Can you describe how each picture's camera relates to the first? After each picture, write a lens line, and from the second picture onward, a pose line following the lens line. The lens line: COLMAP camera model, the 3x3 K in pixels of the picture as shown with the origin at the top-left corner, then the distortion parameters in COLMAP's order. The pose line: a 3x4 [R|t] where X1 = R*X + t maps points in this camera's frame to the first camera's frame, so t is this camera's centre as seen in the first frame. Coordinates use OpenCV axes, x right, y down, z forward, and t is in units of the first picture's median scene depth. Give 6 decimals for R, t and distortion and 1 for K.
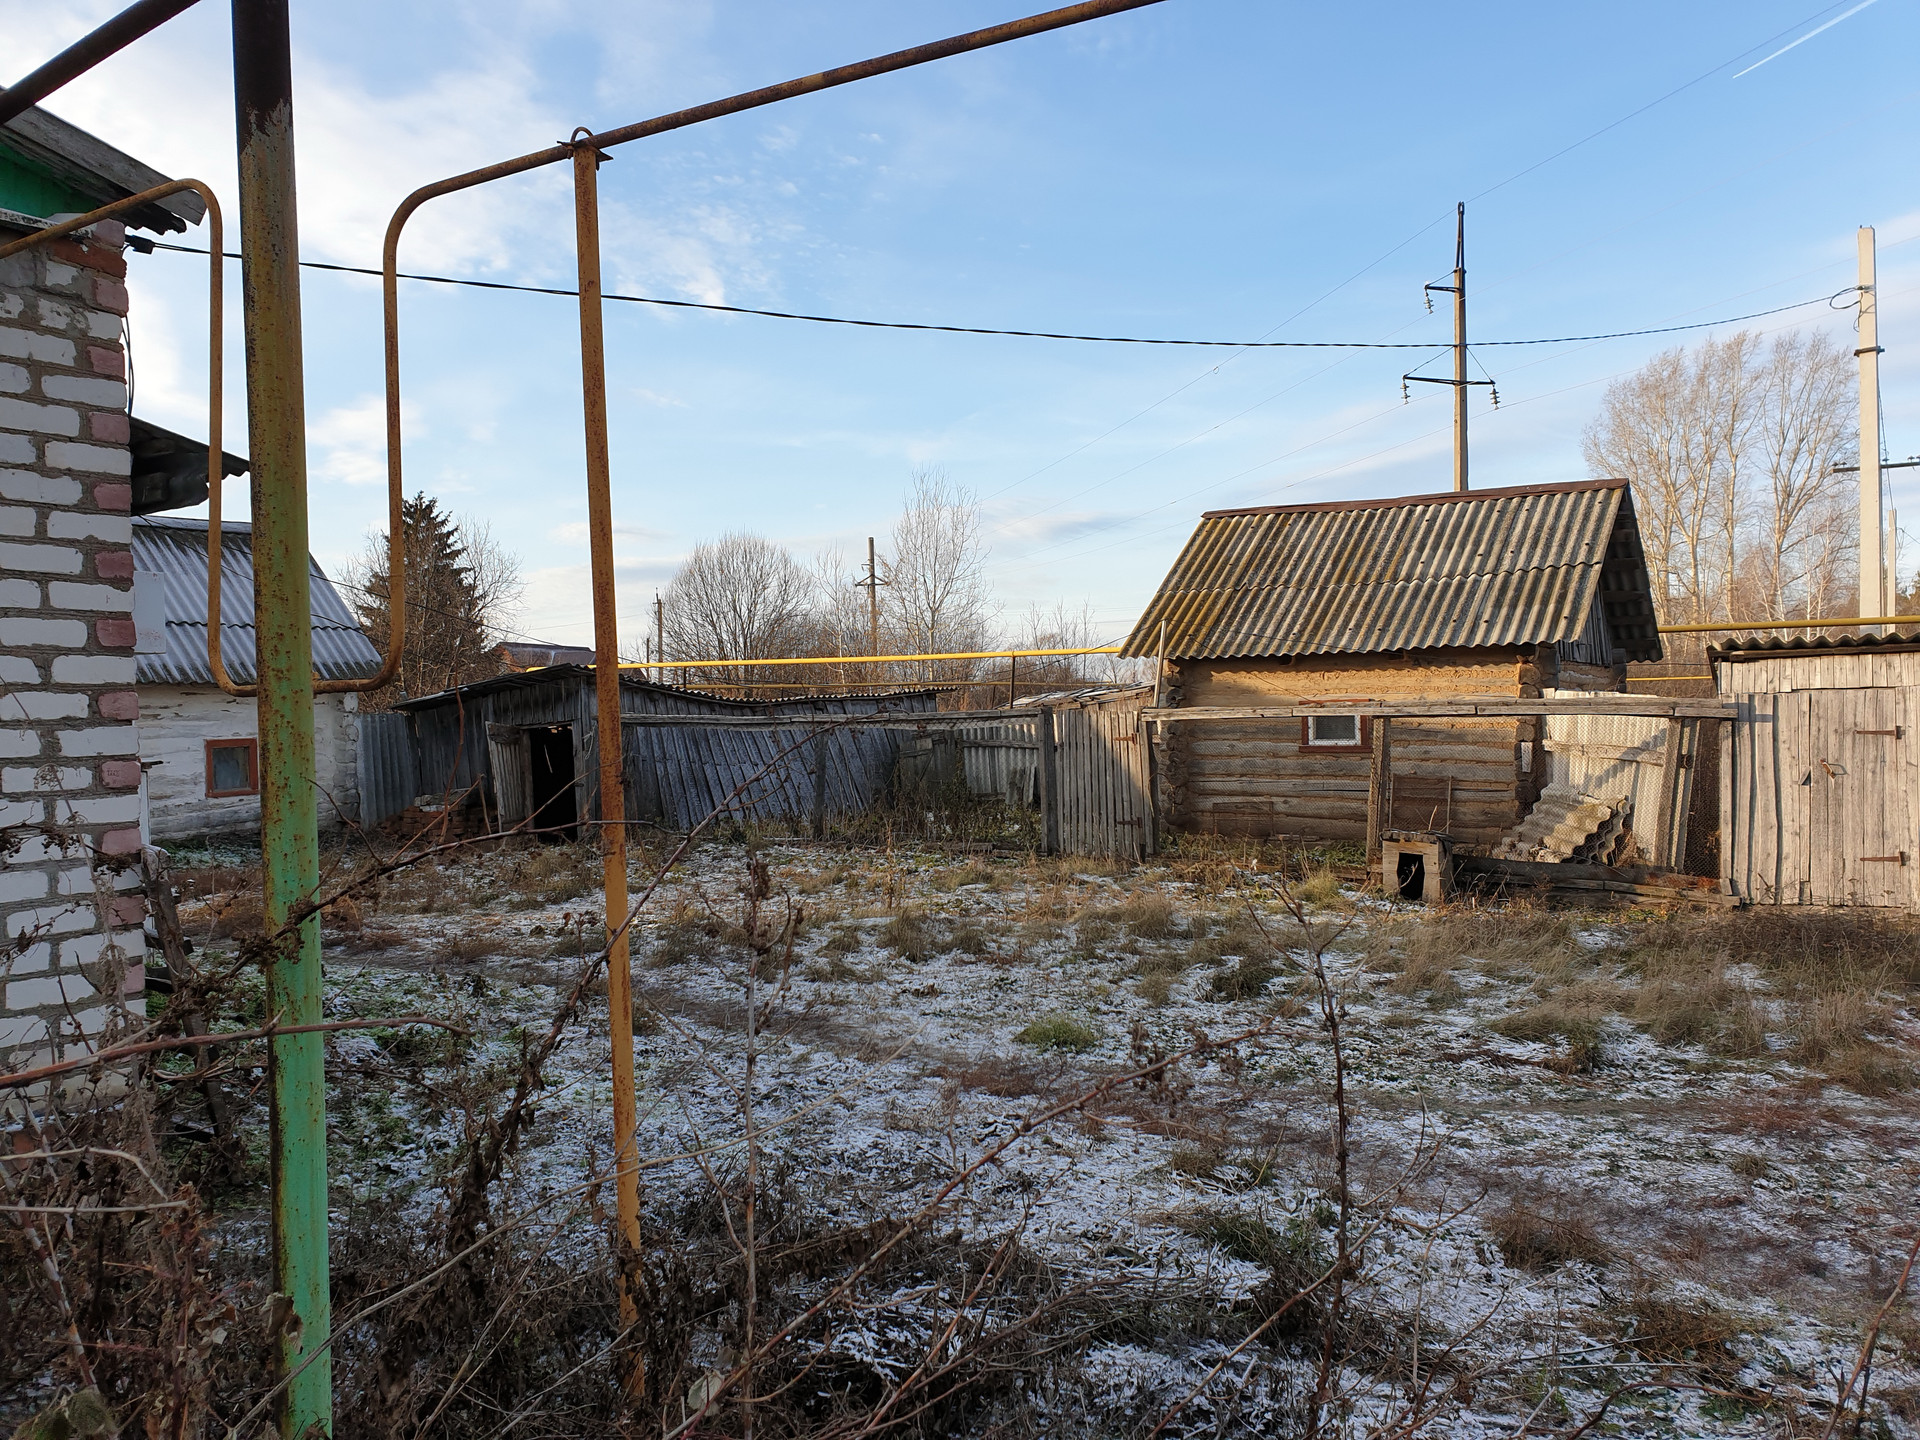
lens RADIAL K [[1445.2, 0, 957.2], [0, 1445.2, 733.5], [0, 0, 1]] dist [-0.001964, -0.003251]
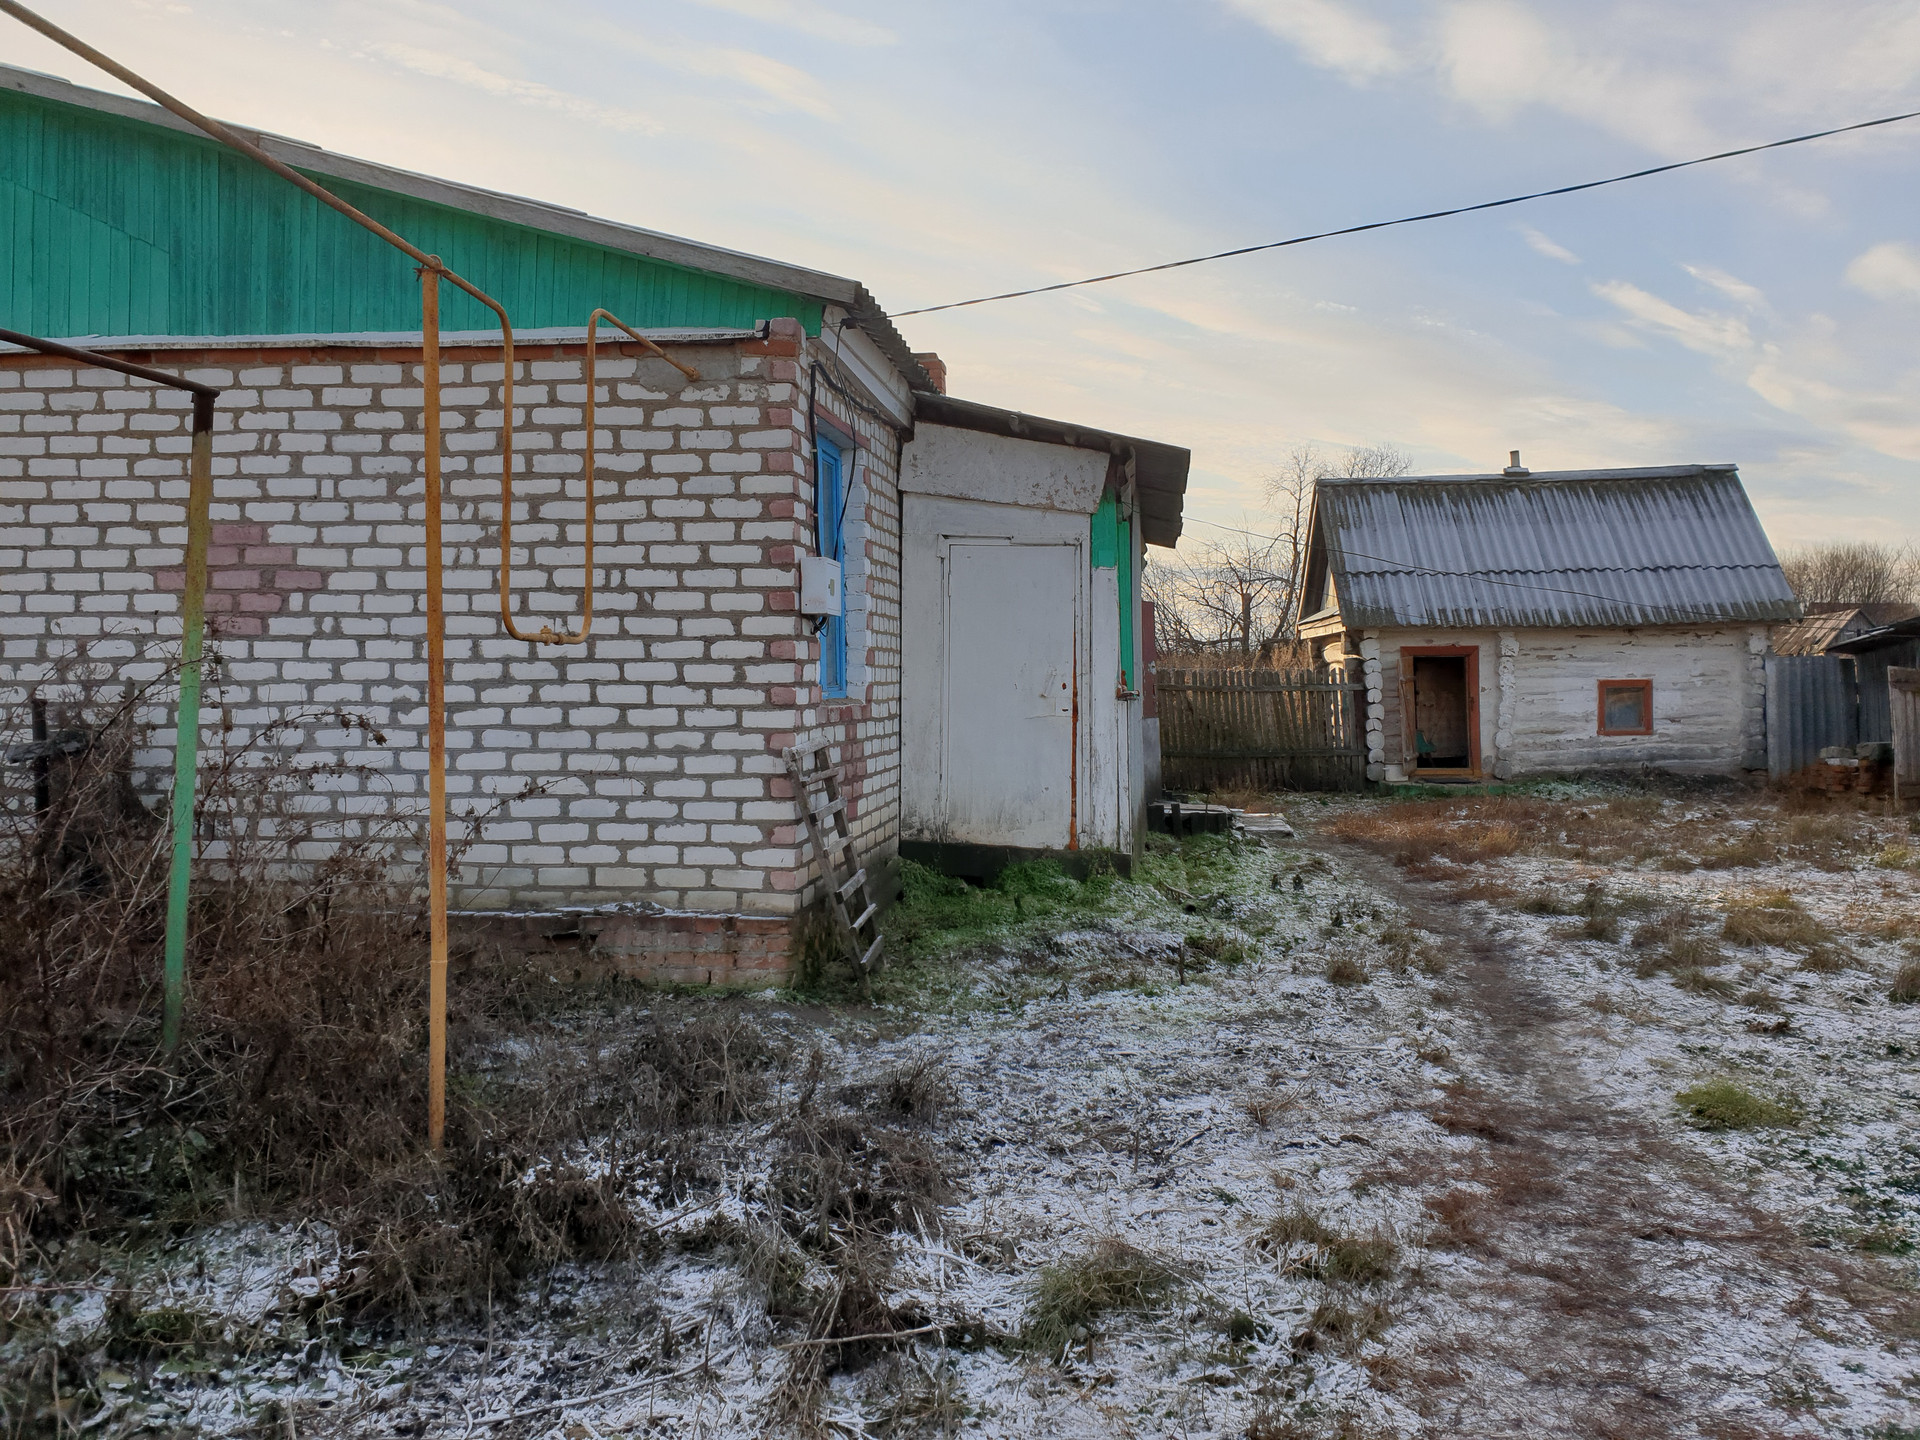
lens RADIAL K [[1445.2, 0, 957.0], [0, 1445.2, 707.9], [0, 0, 1]] dist [-0.001964, -0.003251]
pose [[0.442426, 0.035471, -0.896103, 0.224293], [-0.014169, 0.999369, 0.032563, -0.002862], [0.896693, -0.001709, 0.442649, 0.138319]]
